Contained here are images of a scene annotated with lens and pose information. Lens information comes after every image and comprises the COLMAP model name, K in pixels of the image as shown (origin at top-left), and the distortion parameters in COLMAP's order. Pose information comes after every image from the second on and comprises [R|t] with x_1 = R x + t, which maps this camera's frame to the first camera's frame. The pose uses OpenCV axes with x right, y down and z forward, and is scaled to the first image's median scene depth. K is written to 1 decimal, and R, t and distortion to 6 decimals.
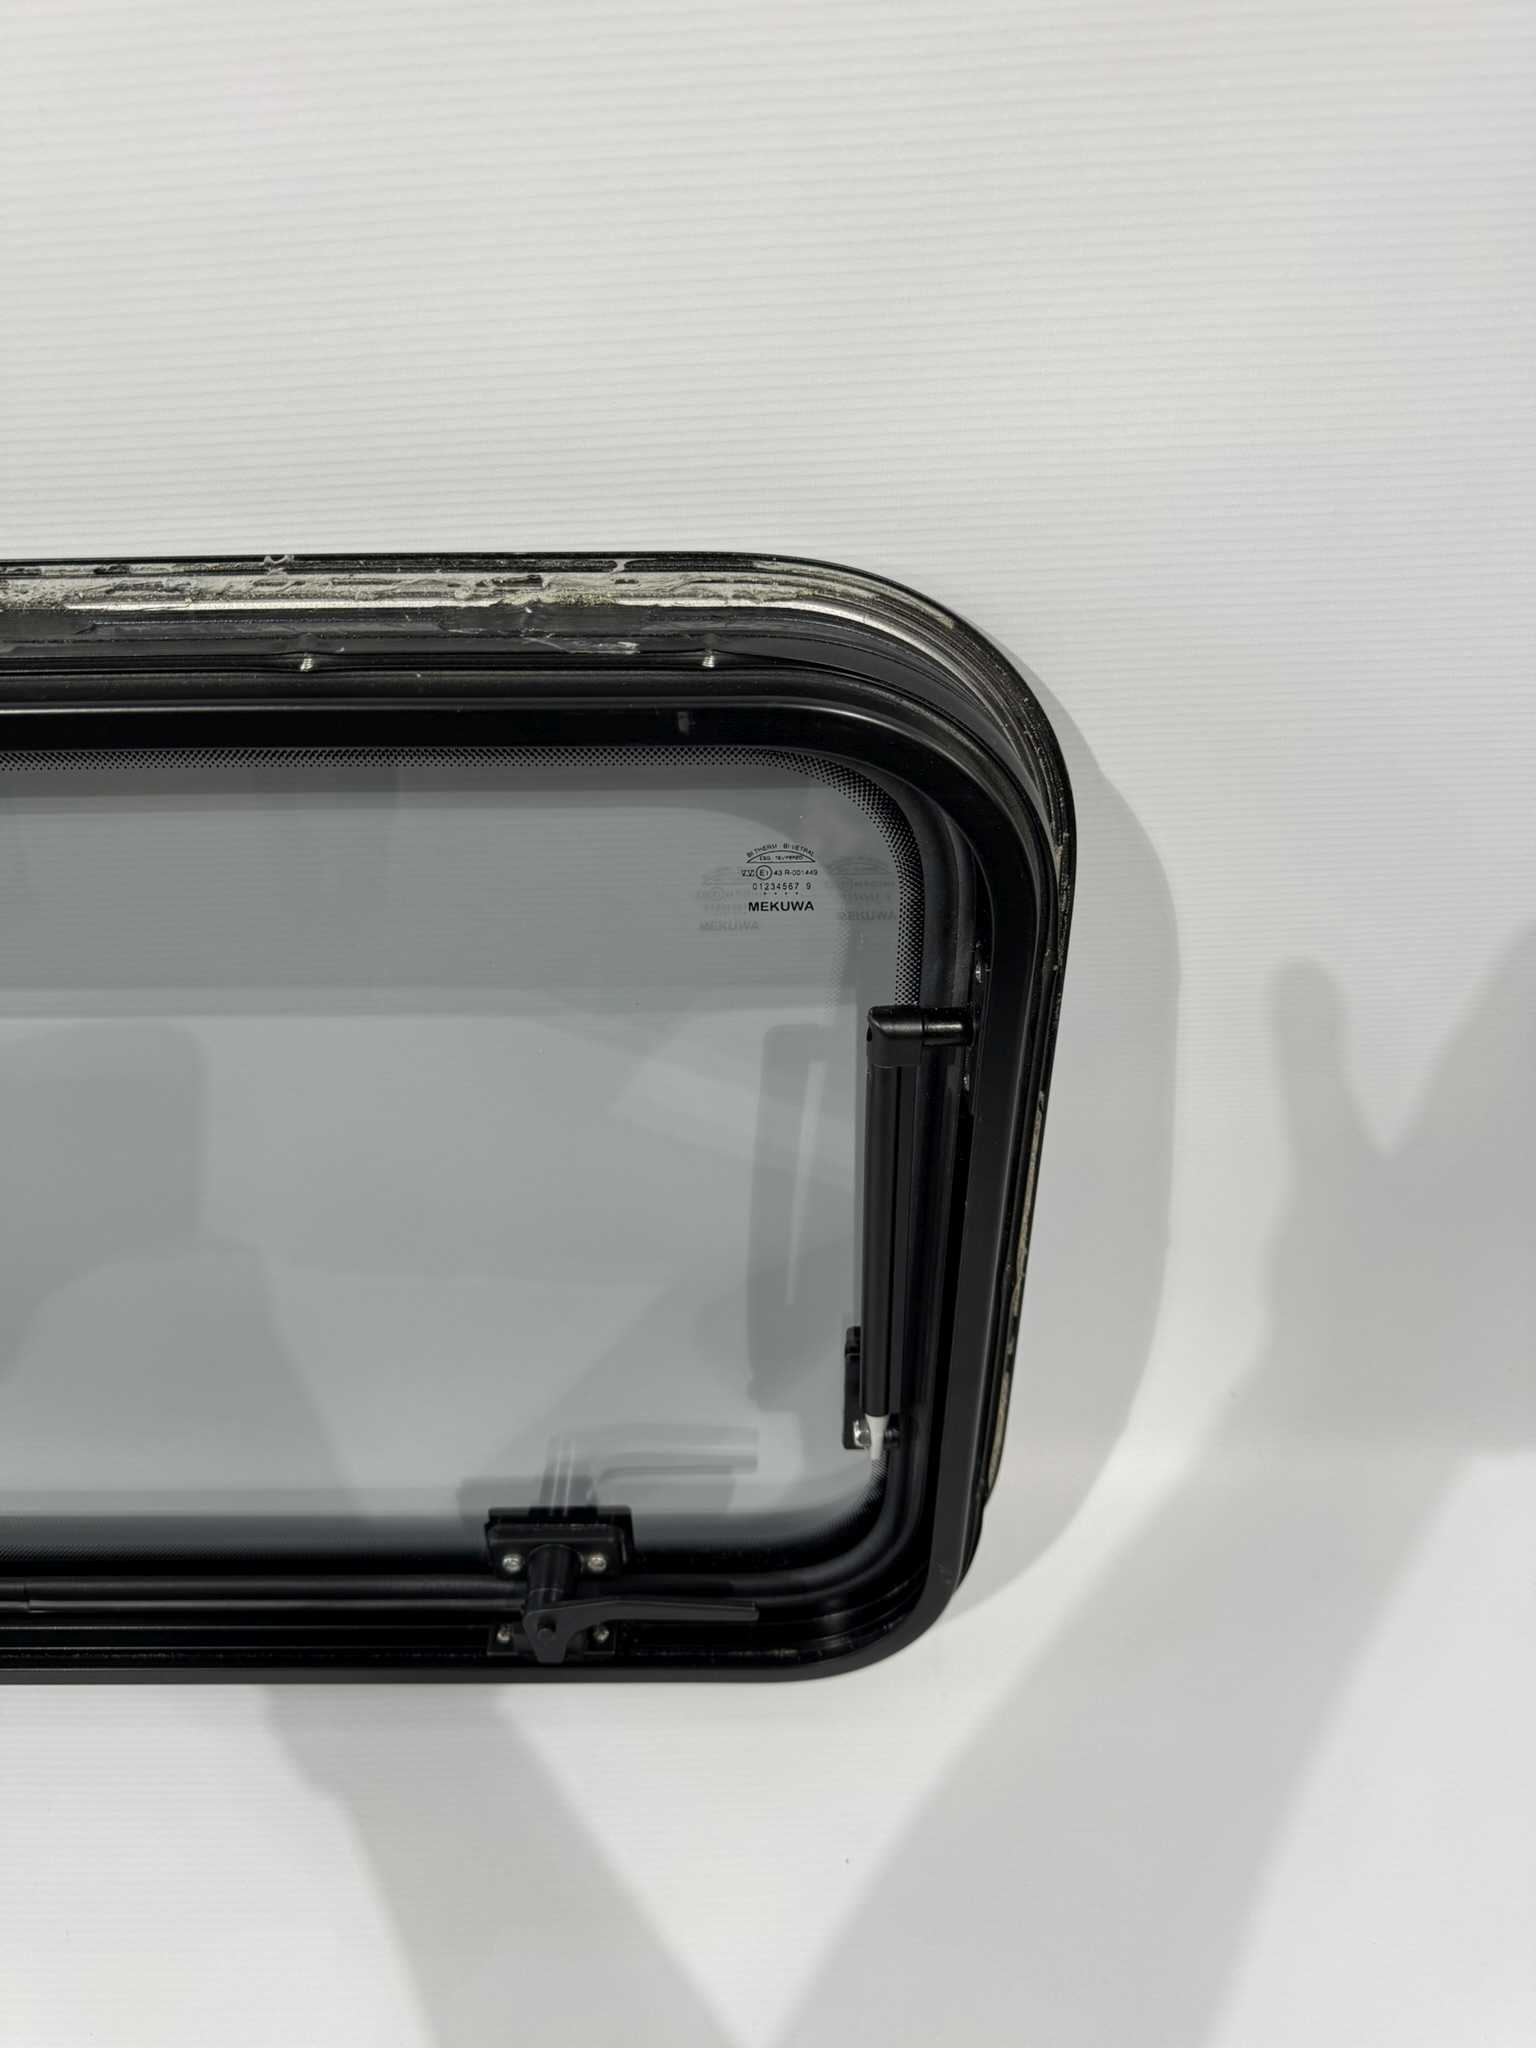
lens RADIAL K [[1435.3, 0, 768.0], [0, 1435.3, 1024.0], [0, 0, 1]] dist [0.077661, -0.001216]
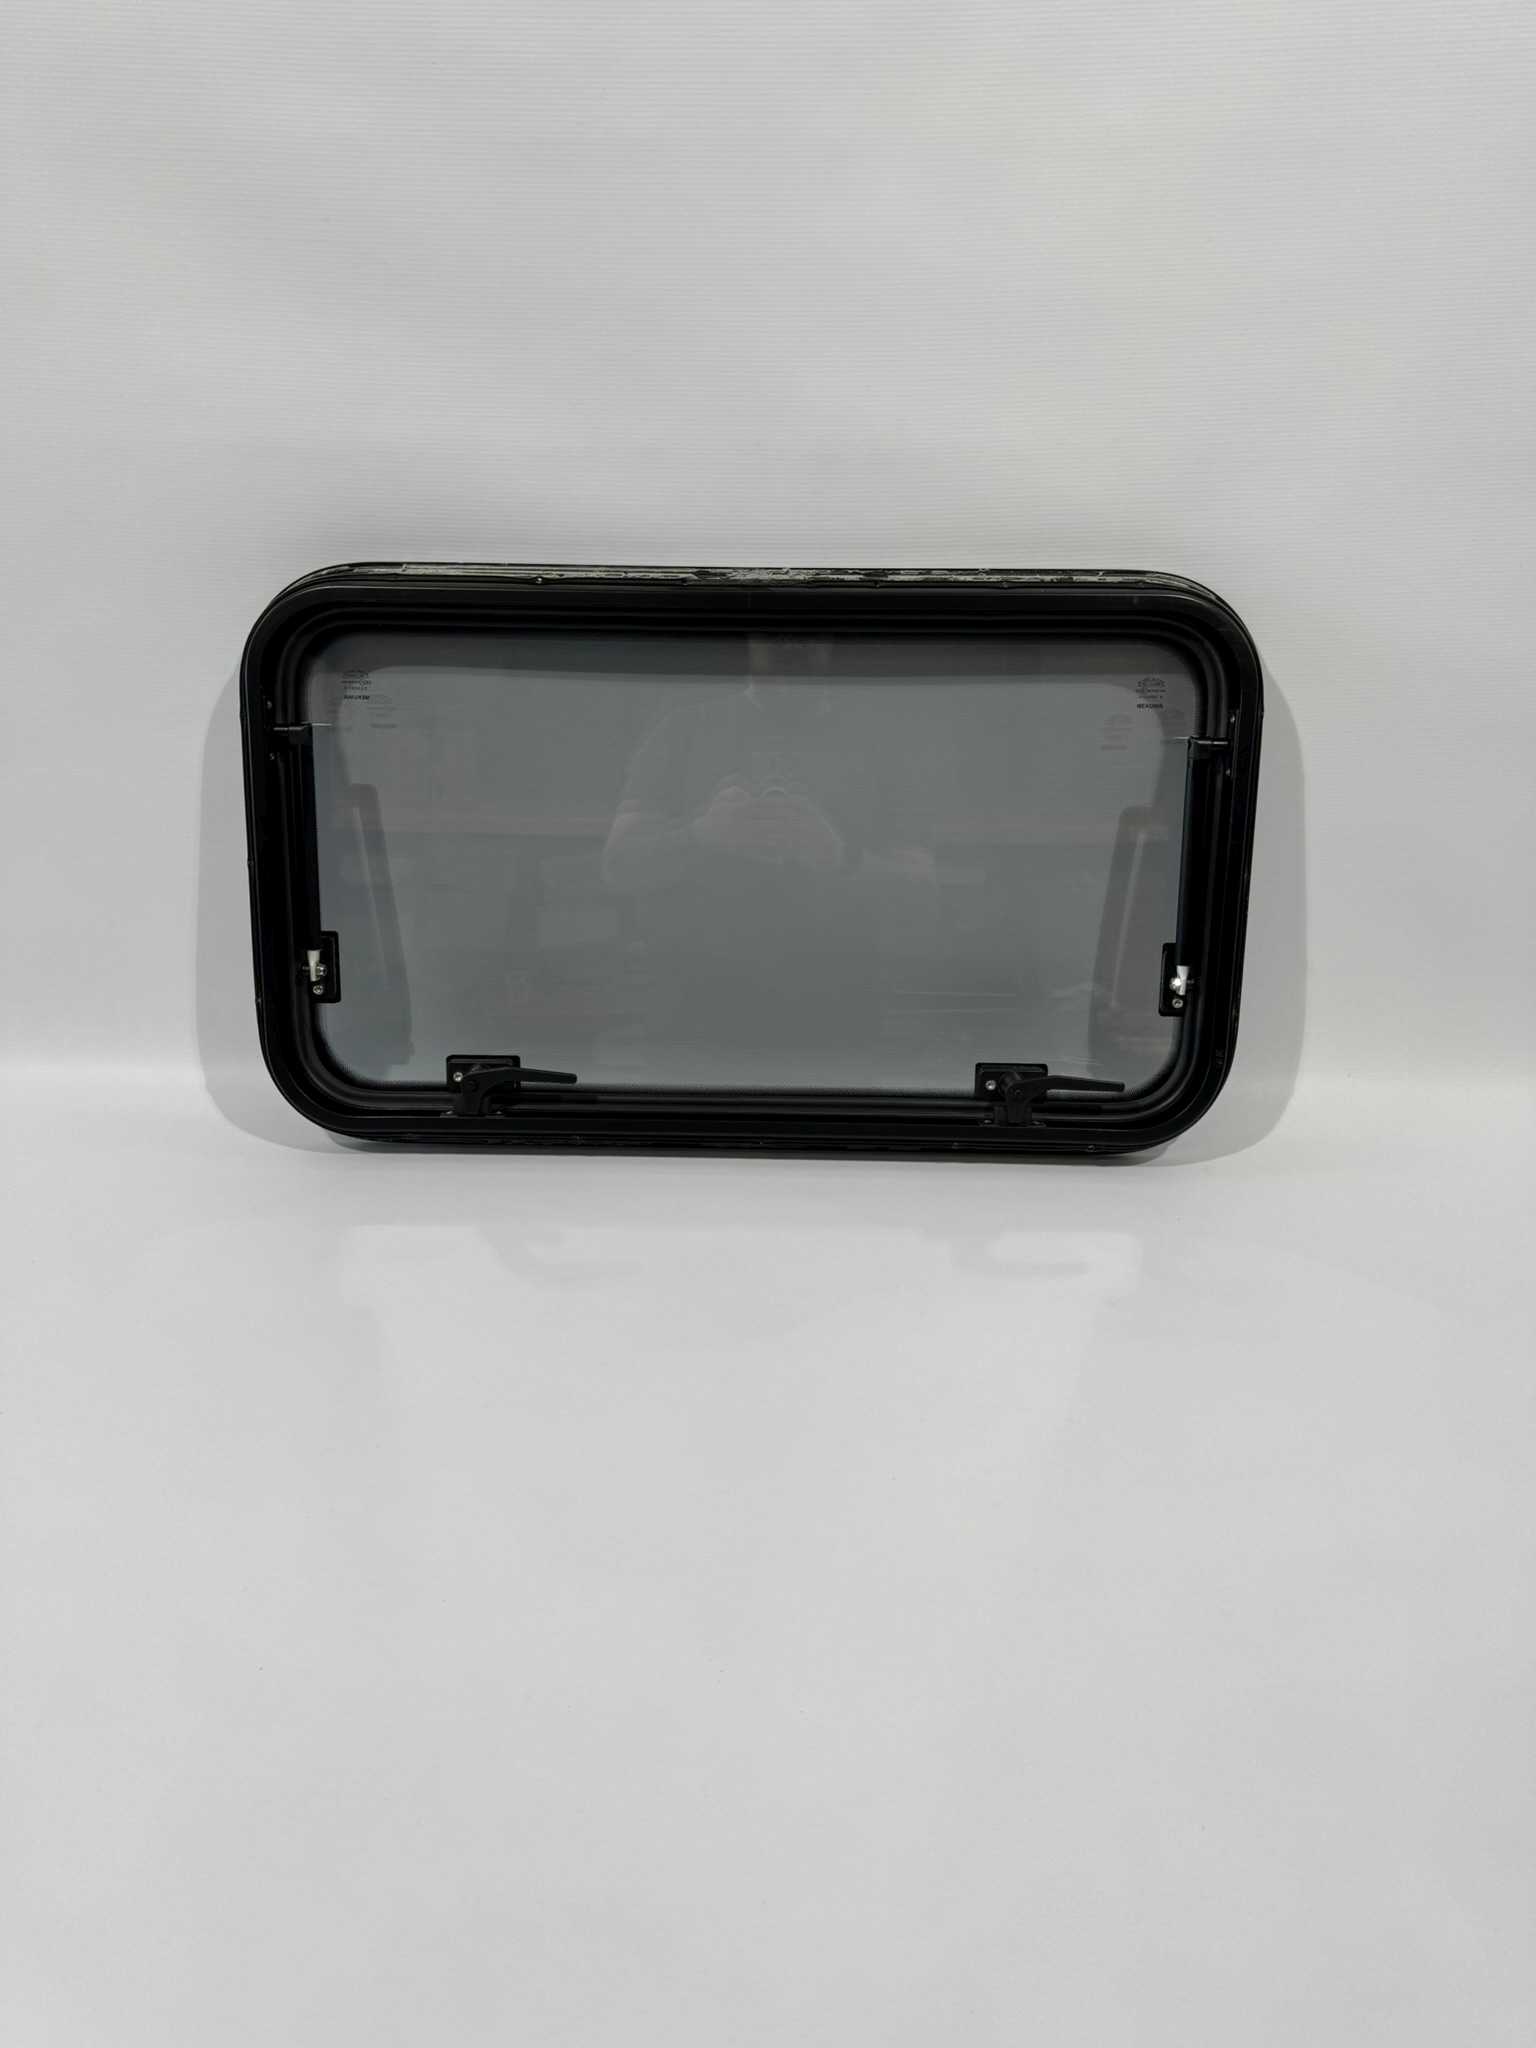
lens RADIAL K [[1435.3, 0, 768.0], [0, 1435.3, 1024.0], [0, 0, 1]] dist [0.077661, -0.001216]
pose [[0.999299, 0.026891, -0.026027, -0.589511], [-0.035104, 0.914605, -0.402823, 1.503386], [0.012972, 0.403454, 0.914908, -1.147388]]
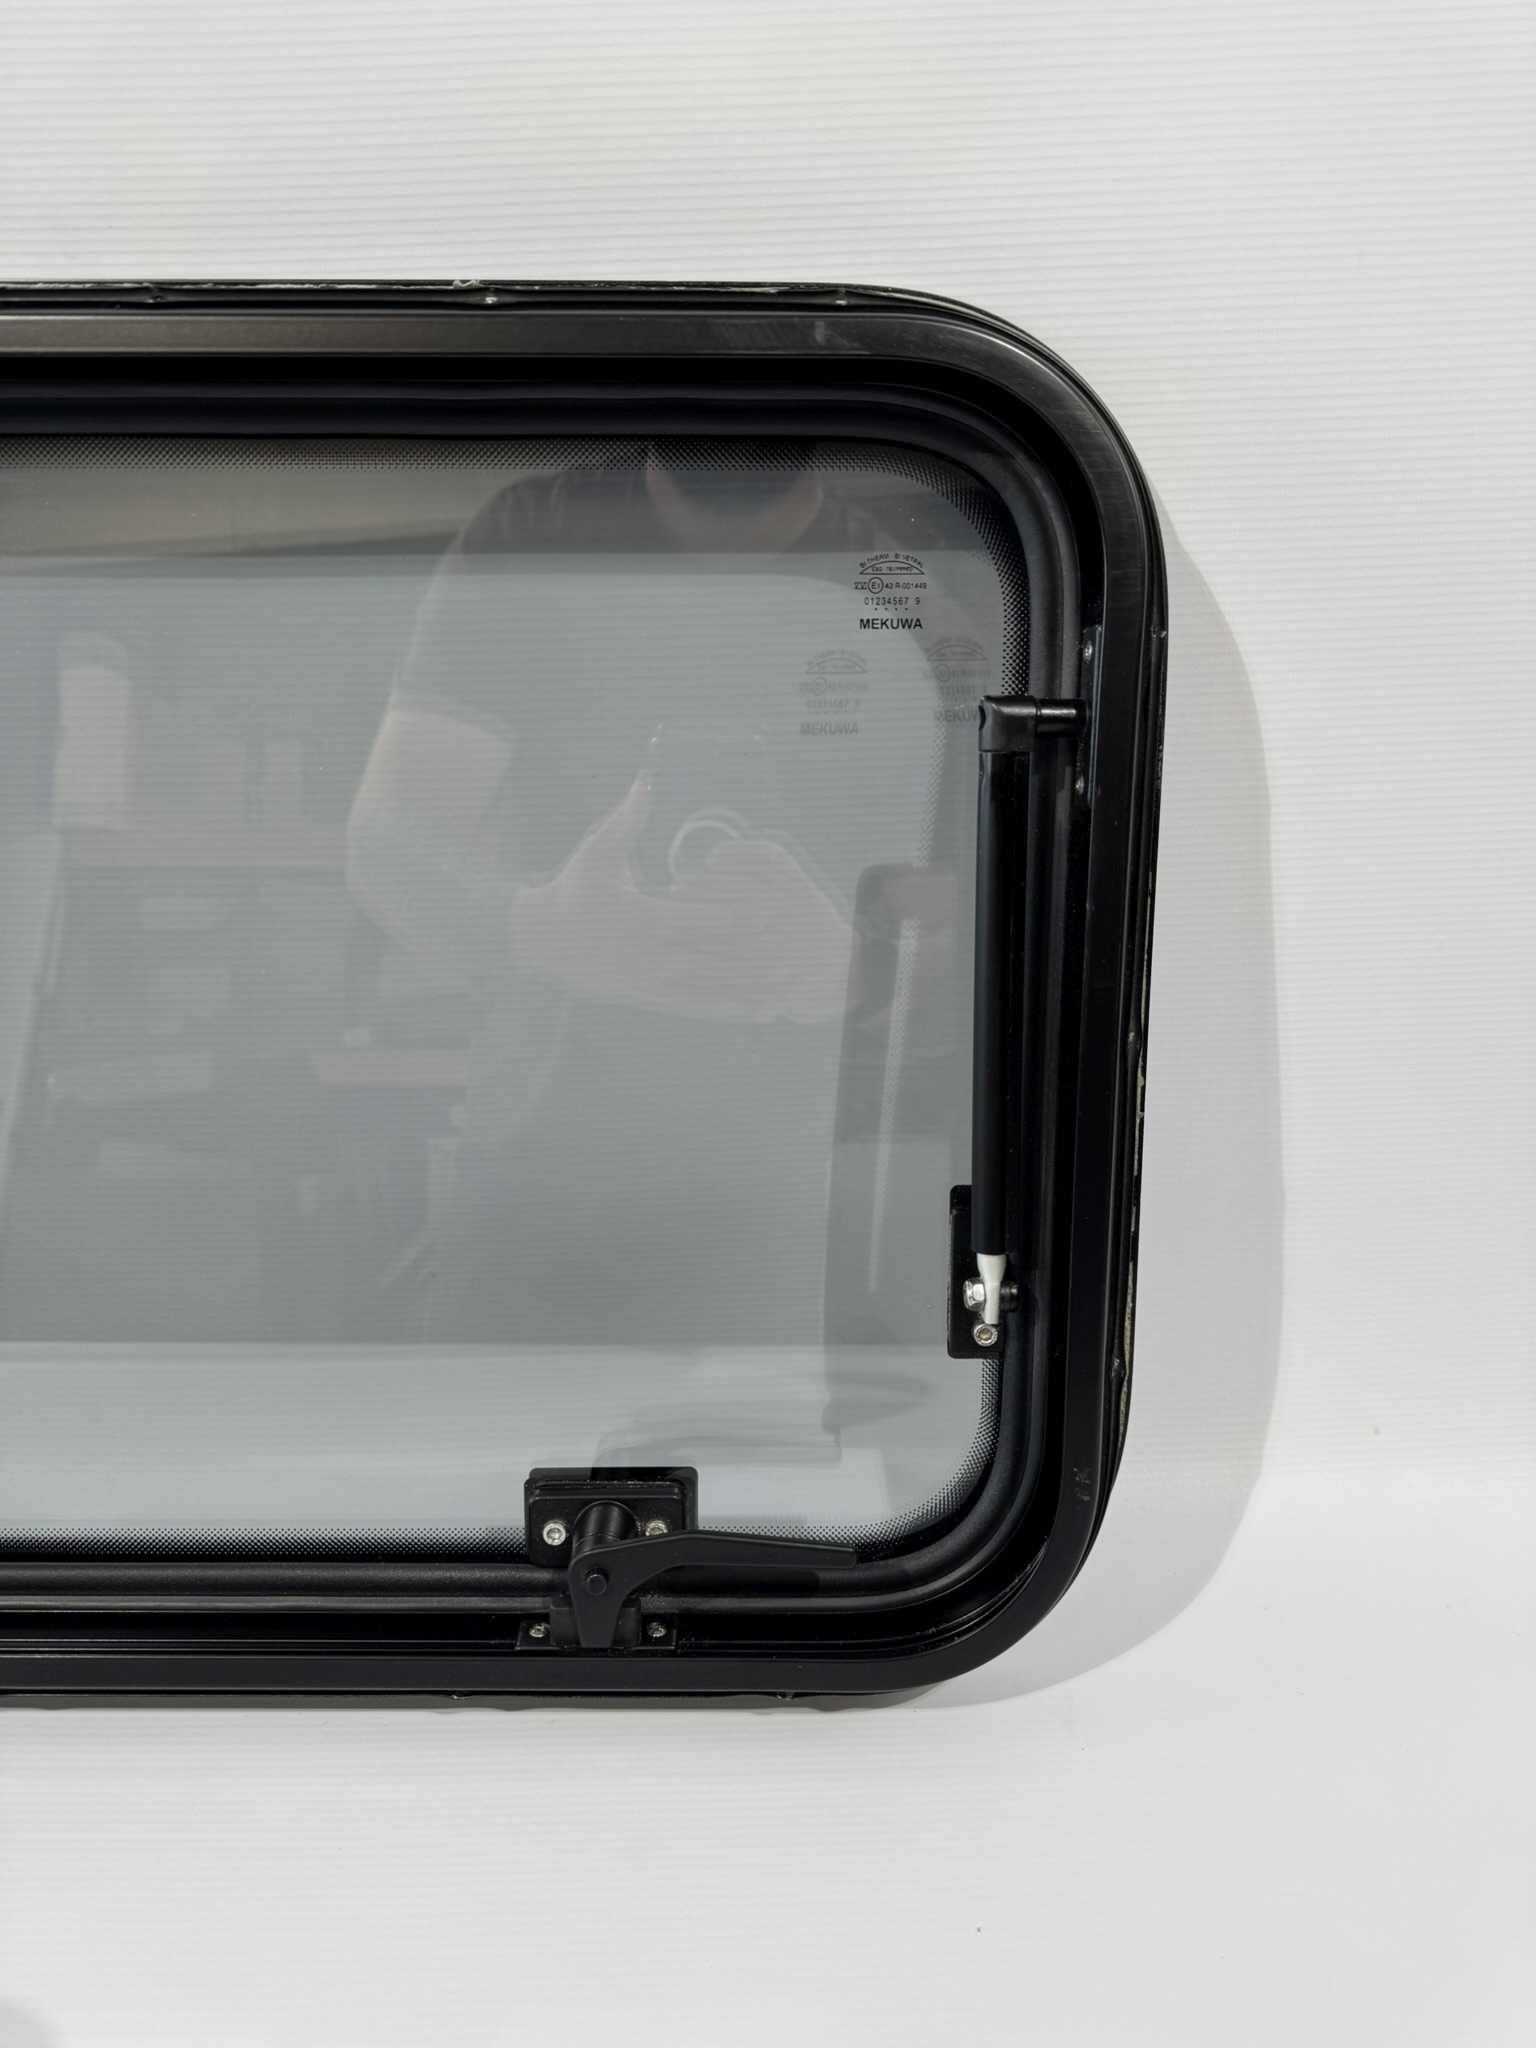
lens RADIAL K [[1435.3, 0, 768.0], [0, 1435.3, 1024.0], [0, 0, 1]] dist [0.077661, -0.001216]
pose [[0.999947, 0.010031, -0.002271, -0.074784], [-0.010075, 0.911050, -0.412173, 0.614881], [-0.002066, 0.412174, 0.911103, 0.164571]]
